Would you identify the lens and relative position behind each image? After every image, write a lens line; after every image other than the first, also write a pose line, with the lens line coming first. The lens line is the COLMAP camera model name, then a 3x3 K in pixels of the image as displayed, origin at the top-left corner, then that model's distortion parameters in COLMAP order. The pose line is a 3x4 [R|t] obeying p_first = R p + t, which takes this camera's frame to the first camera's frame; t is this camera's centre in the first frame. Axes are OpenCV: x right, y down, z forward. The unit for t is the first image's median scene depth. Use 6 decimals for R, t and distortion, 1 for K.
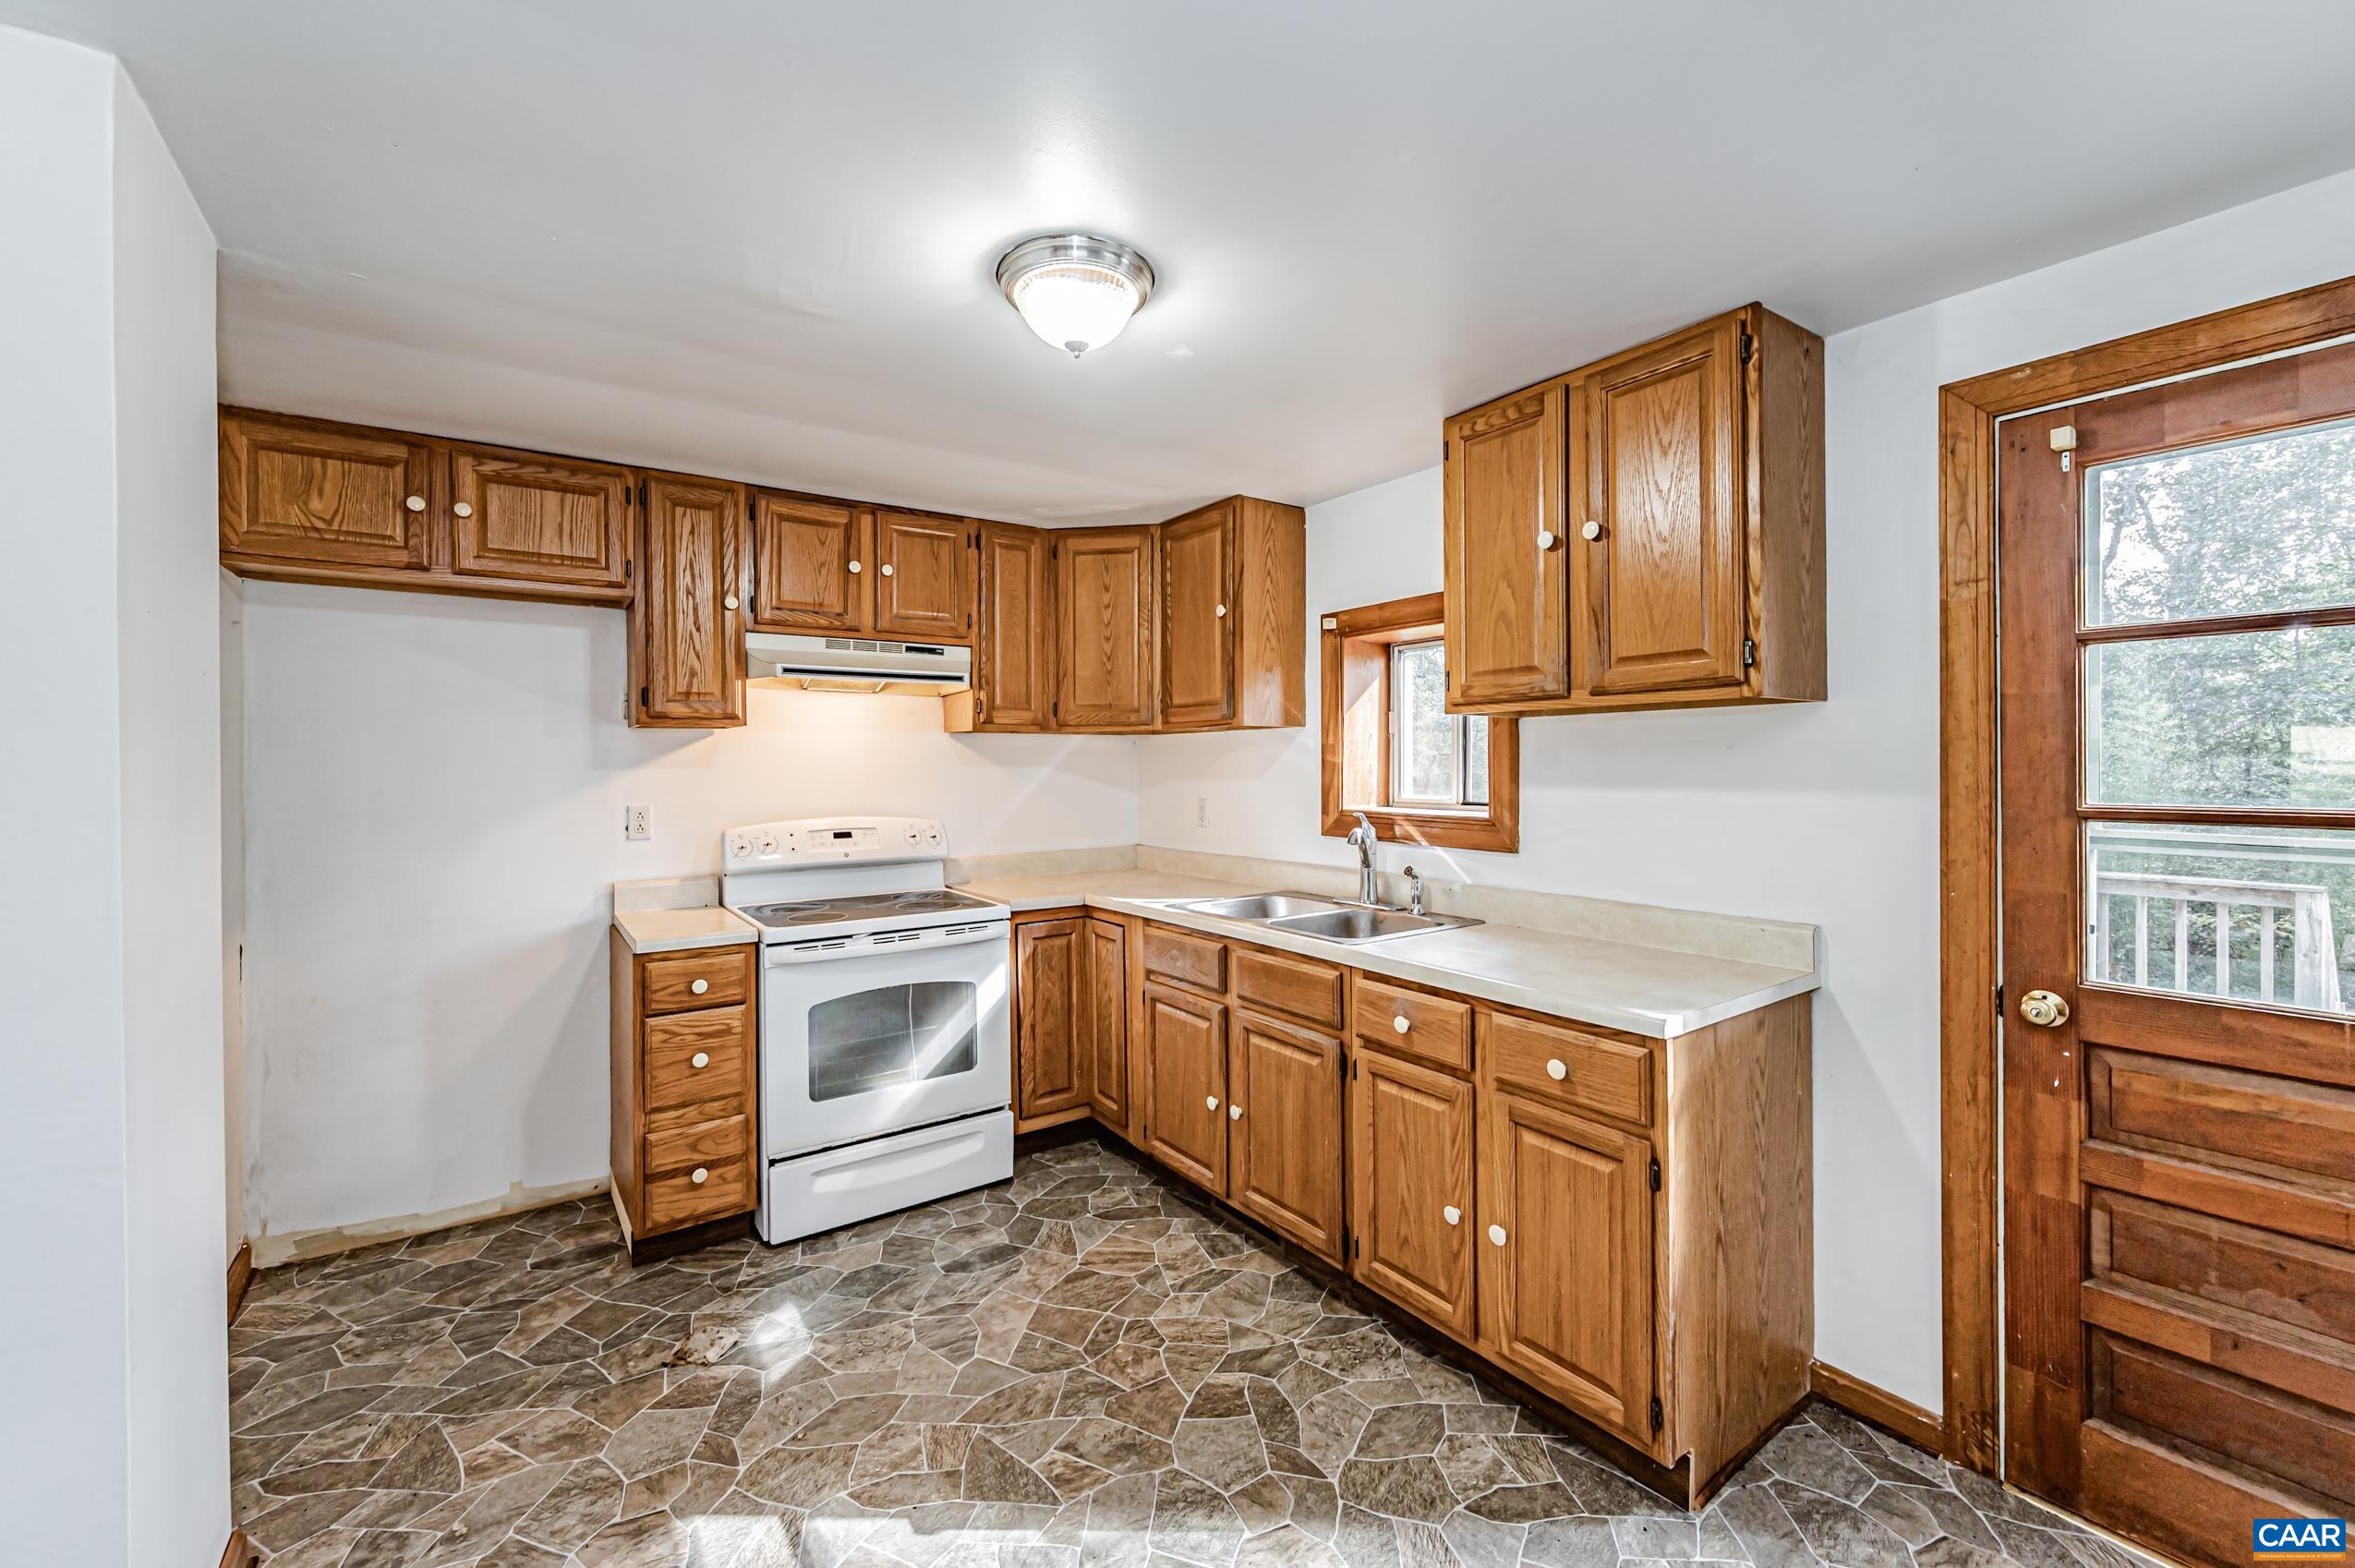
lens RADIAL K [[953.0, 0, 1186.1], [0, 953.0, 770.3], [0, 0, 1]] dist [0.003448, -0.001407]
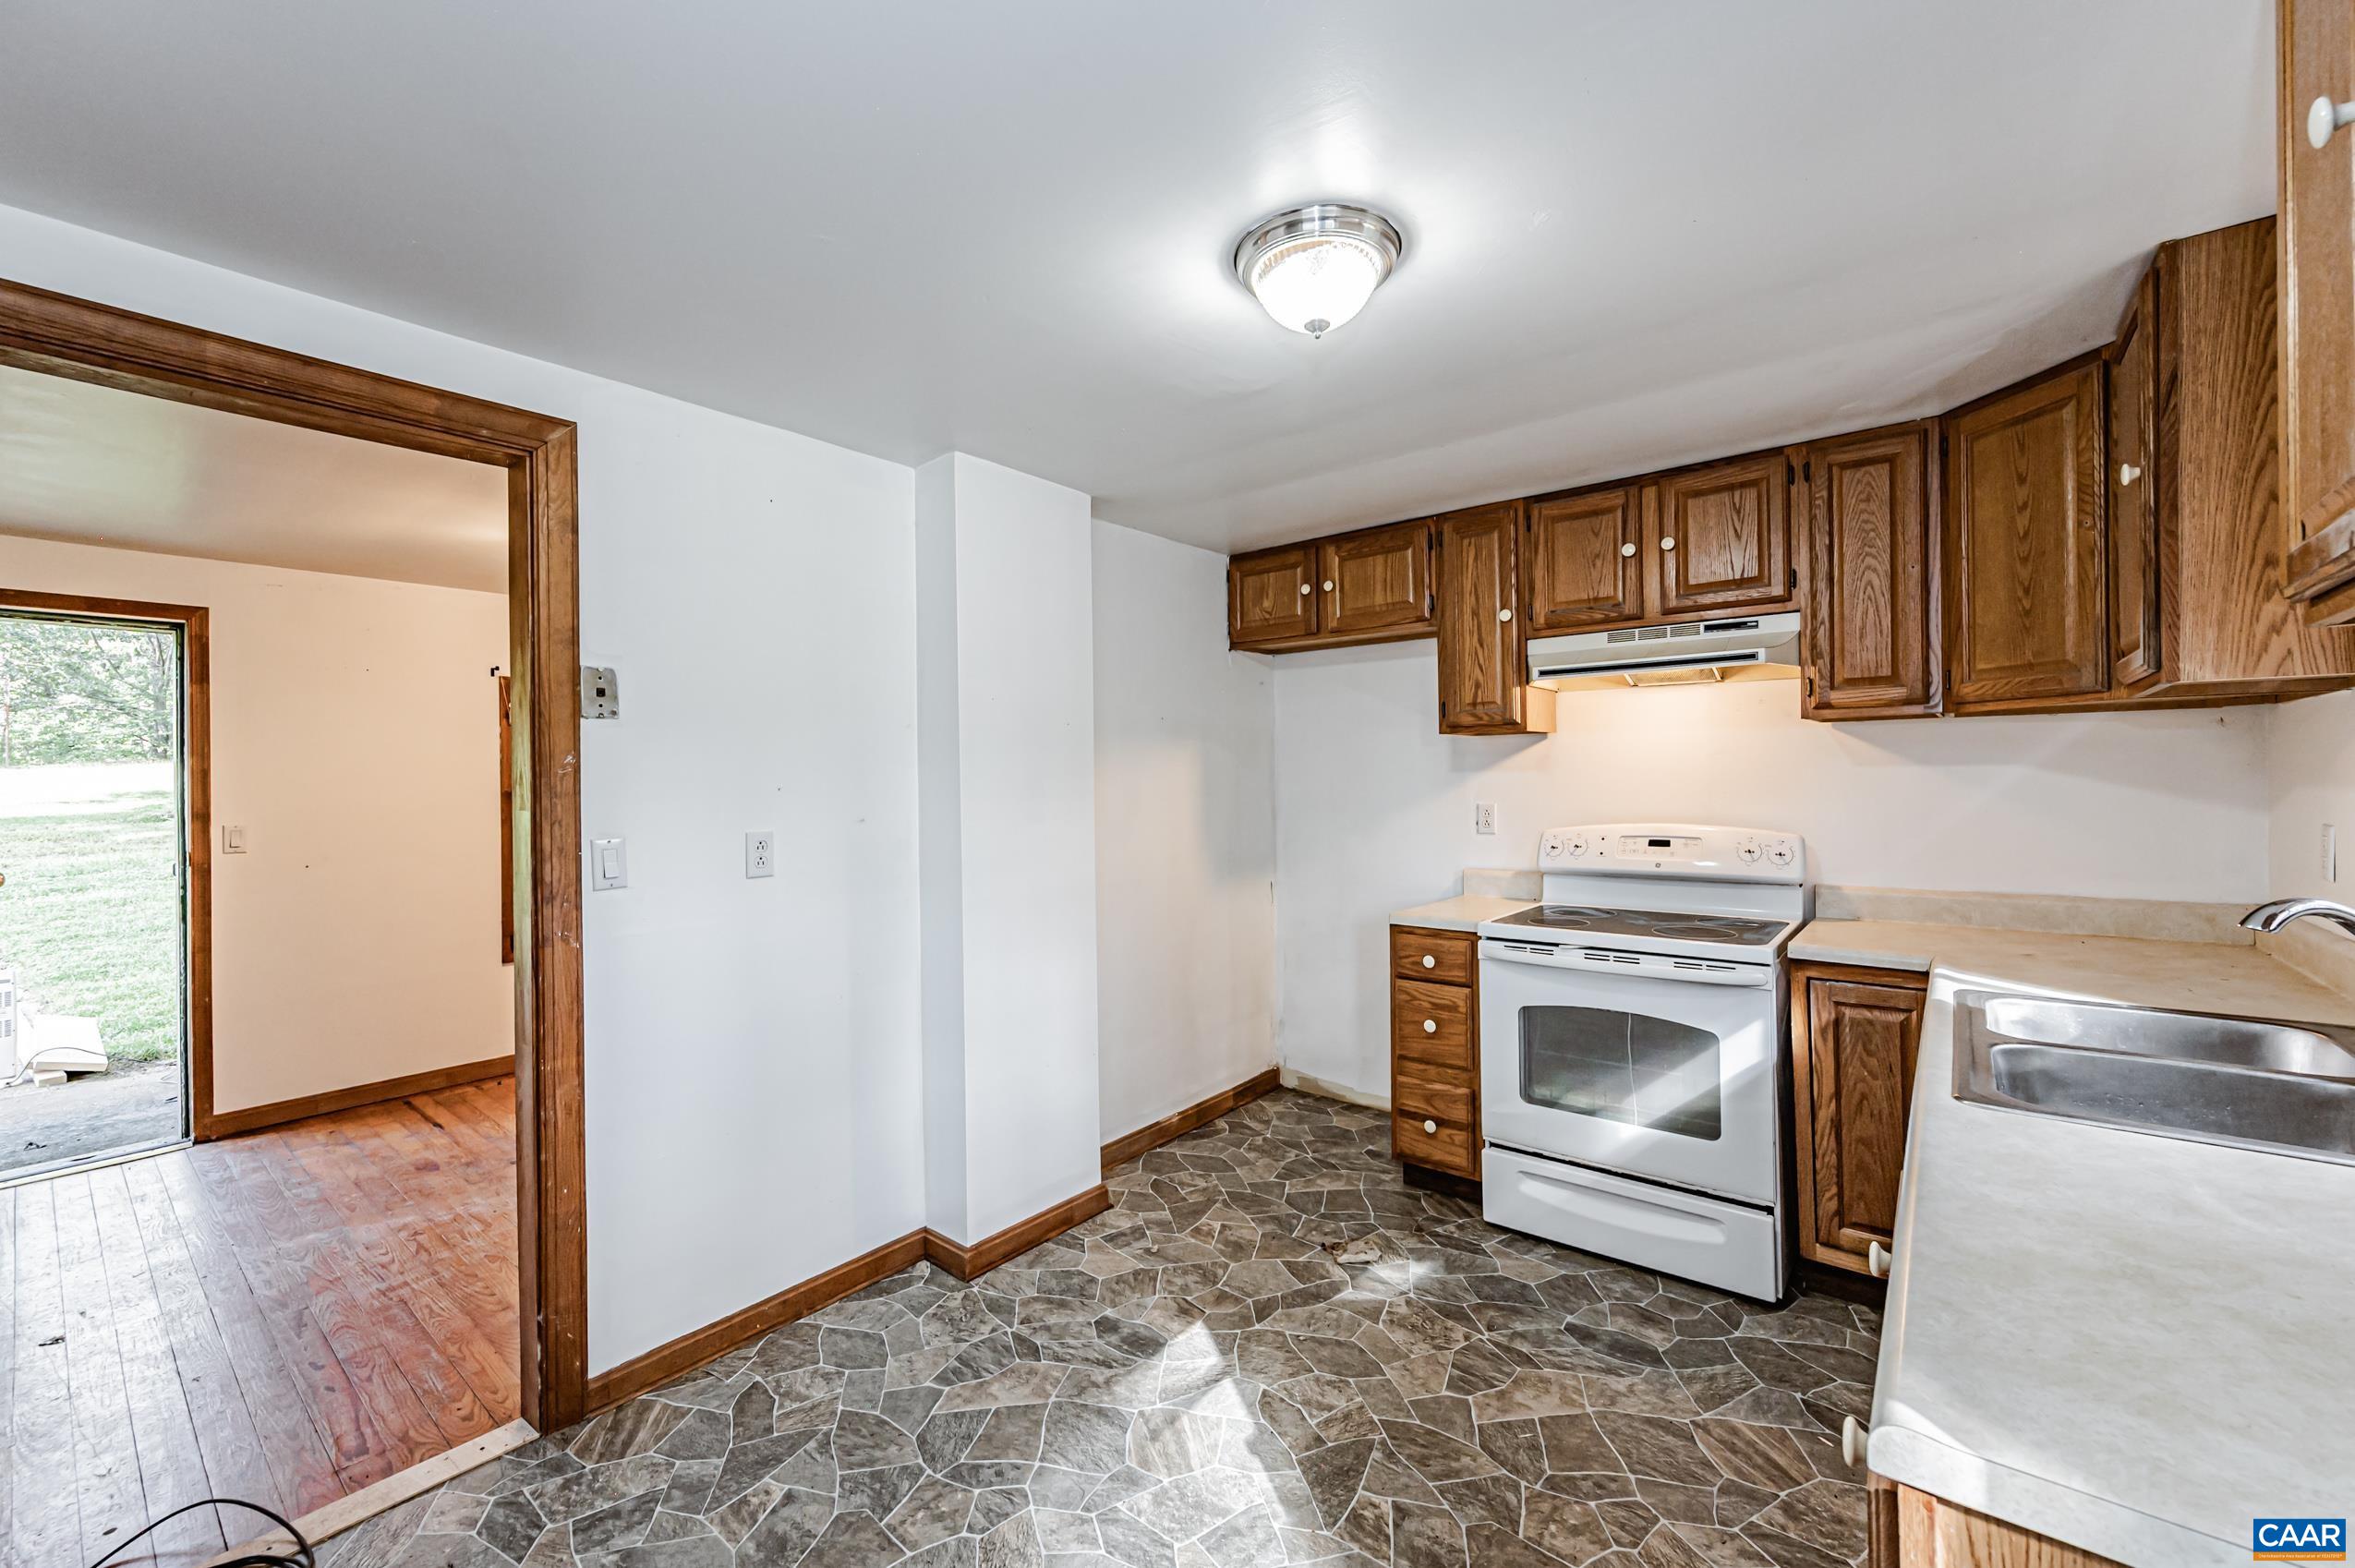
lens RADIAL K [[953.0, 0, 1175.5], [0, 953.0, 785.8], [0, 0, 1]] dist [0.003448, -0.001407]
pose [[0.261637, 0.008470, -0.965129, 0.447233], [0.001888, 0.999955, 0.009287, 0.004262], [0.965164, -0.004252, 0.261609, 0.357220]]
